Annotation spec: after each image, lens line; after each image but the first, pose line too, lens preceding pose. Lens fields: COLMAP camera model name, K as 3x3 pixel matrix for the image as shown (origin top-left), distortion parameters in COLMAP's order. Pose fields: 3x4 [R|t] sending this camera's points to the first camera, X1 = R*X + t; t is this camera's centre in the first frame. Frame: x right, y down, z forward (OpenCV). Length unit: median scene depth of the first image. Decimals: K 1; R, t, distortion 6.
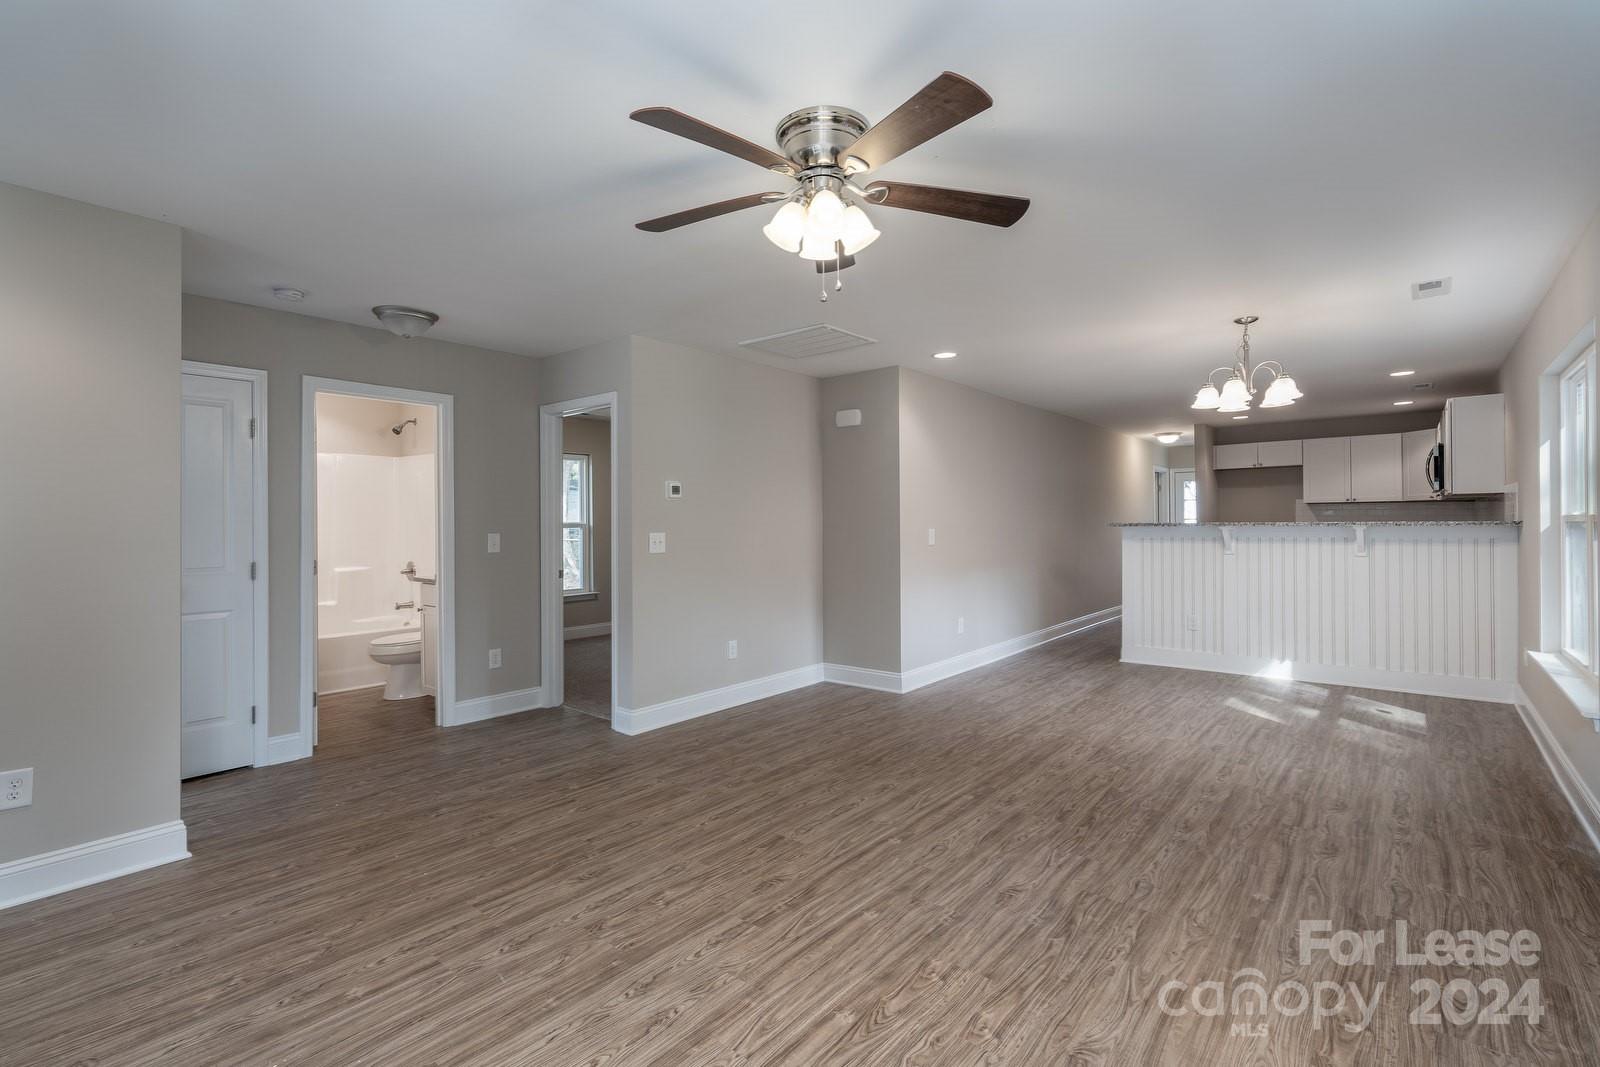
lens RADIAL K [[731.8, 0, 802.9], [0, 731.8, 522.6], [0, 0, 1]] dist [-0.000962, 0.000006]
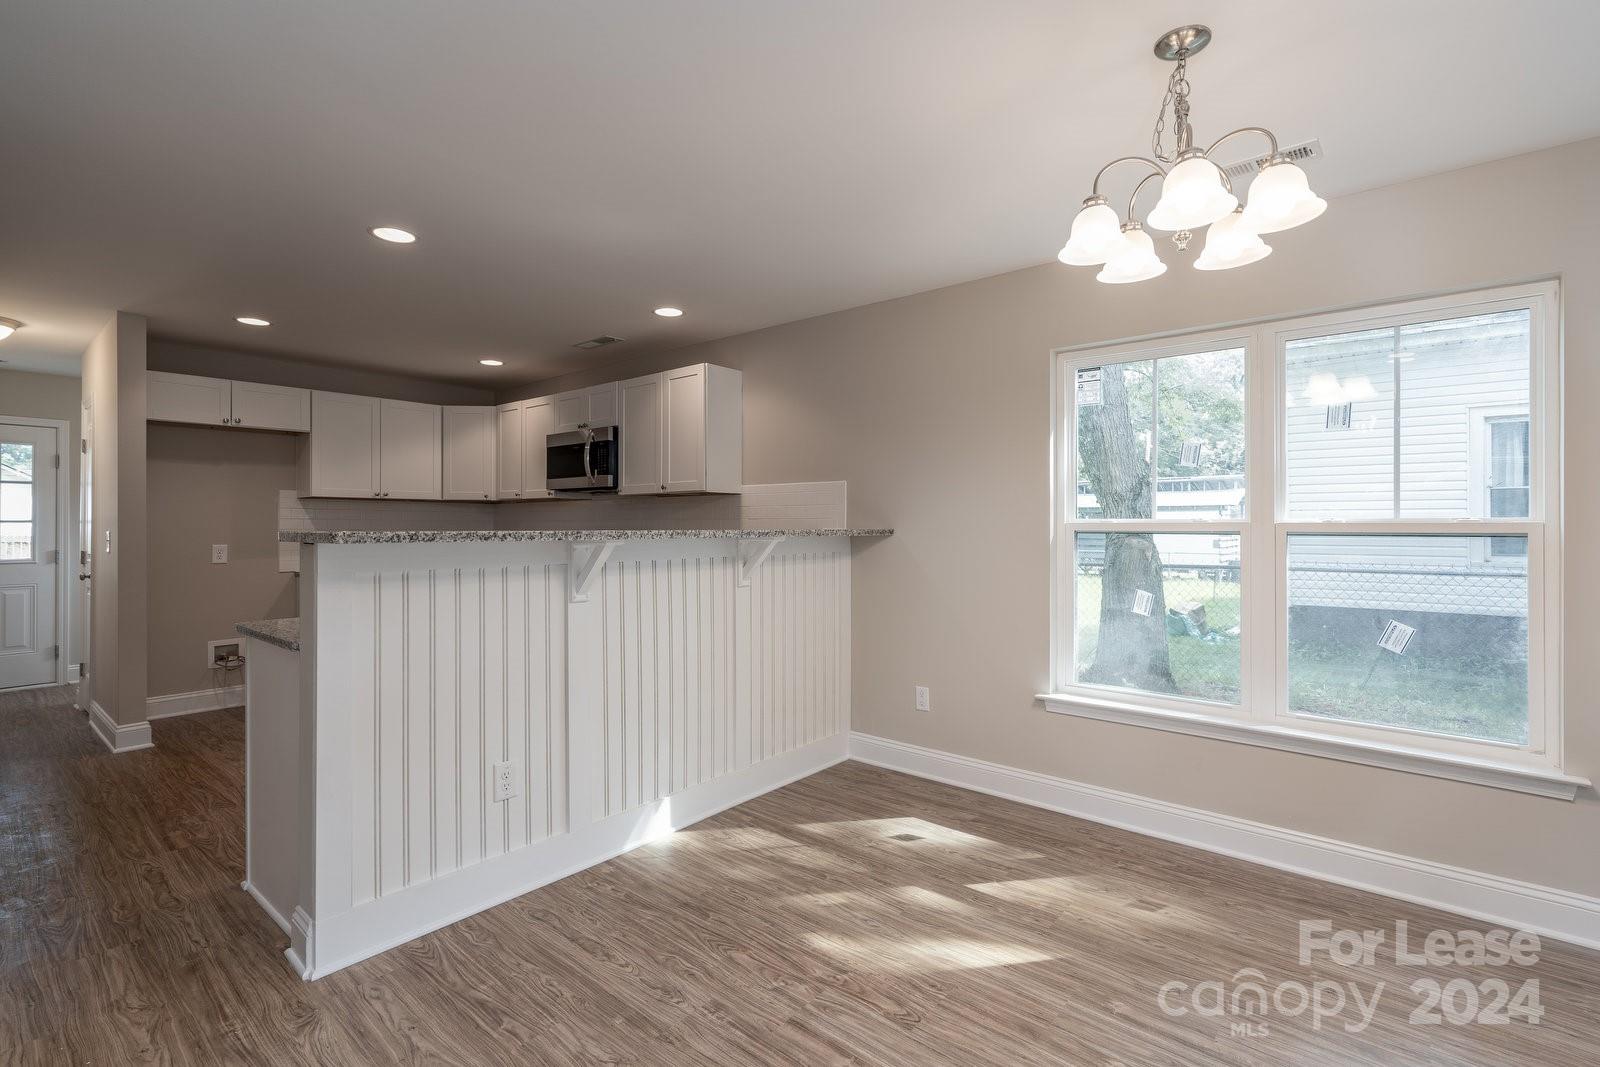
lens RADIAL K [[741.7, 0, 801.9], [0, 741.7, 523.0], [0, 0, 1]] dist [-0.002319, -0.000555]
pose [[0.018306, 0.011226, 0.999769, 0.238464], [-0.003945, 0.999930, -0.011155, -0.000125], [-0.999825, -0.003740, 0.018349, 1.550374]]
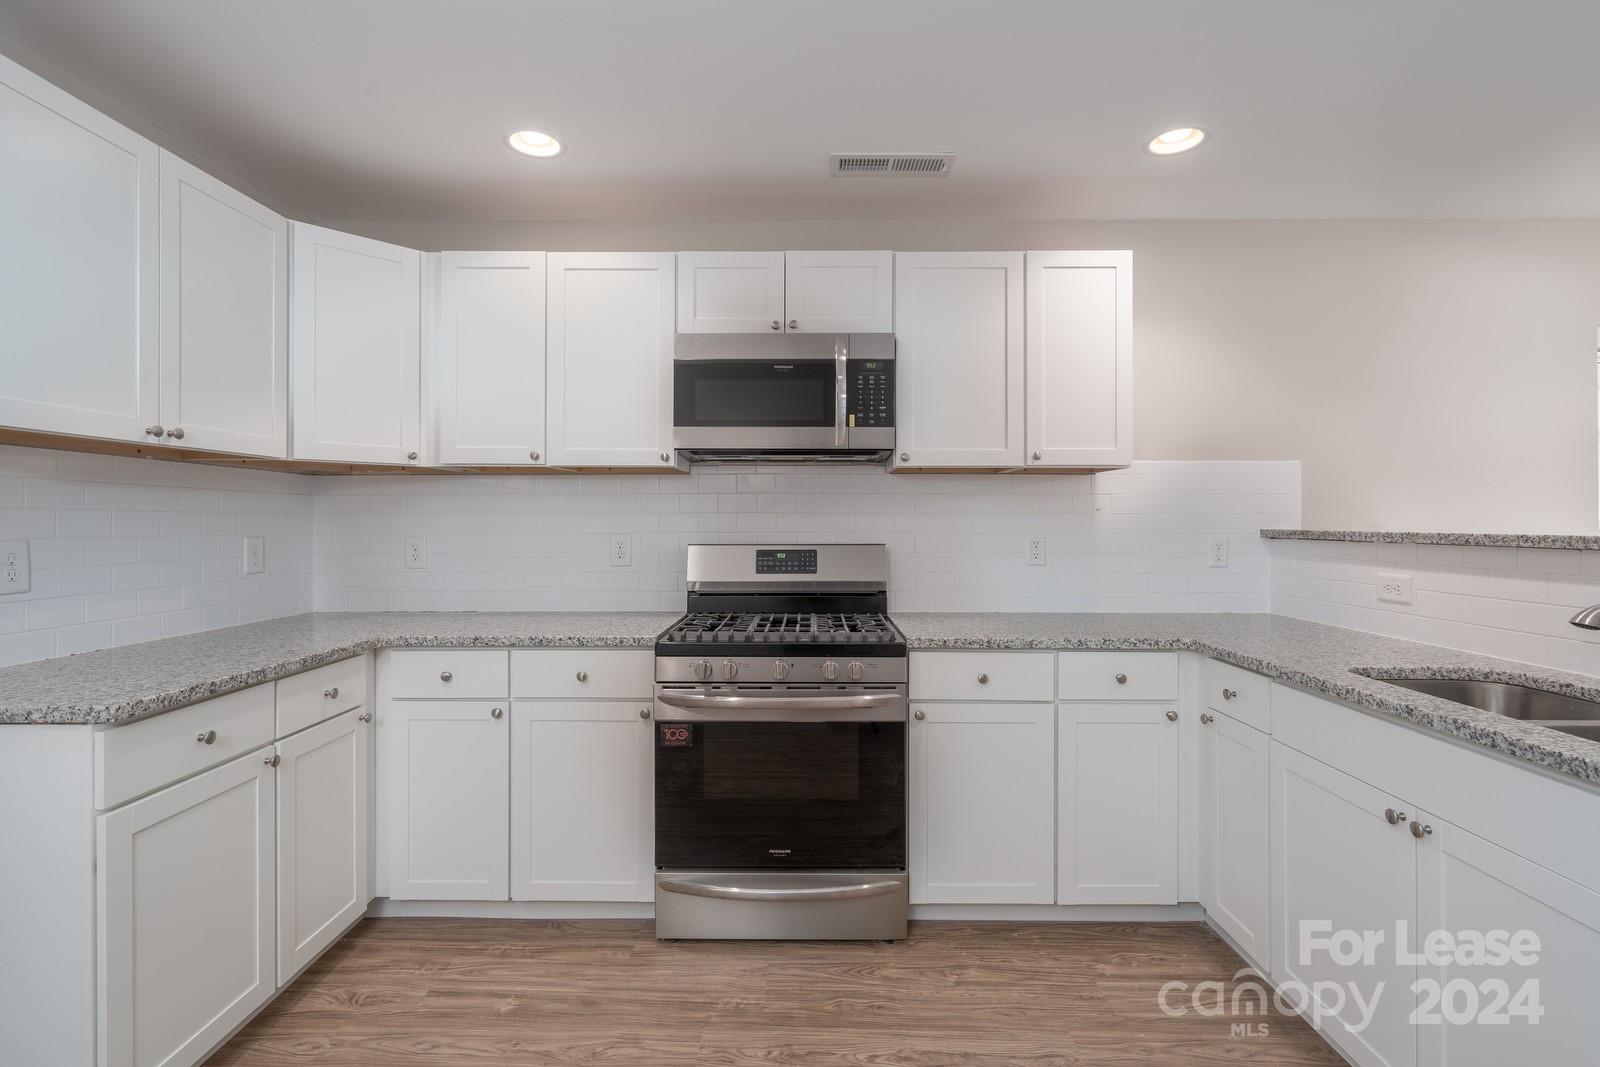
lens RADIAL K [[731.8, 0, 802.9], [0, 731.8, 522.6], [0, 0, 1]] dist [-0.000962, 0.000006]
pose [[-0.630303, 0.005263, 0.776332, 1.166477], [0.003641, 0.999986, -0.003823, -0.008007], [-0.776341, 0.000417, -0.630313, 2.509194]]
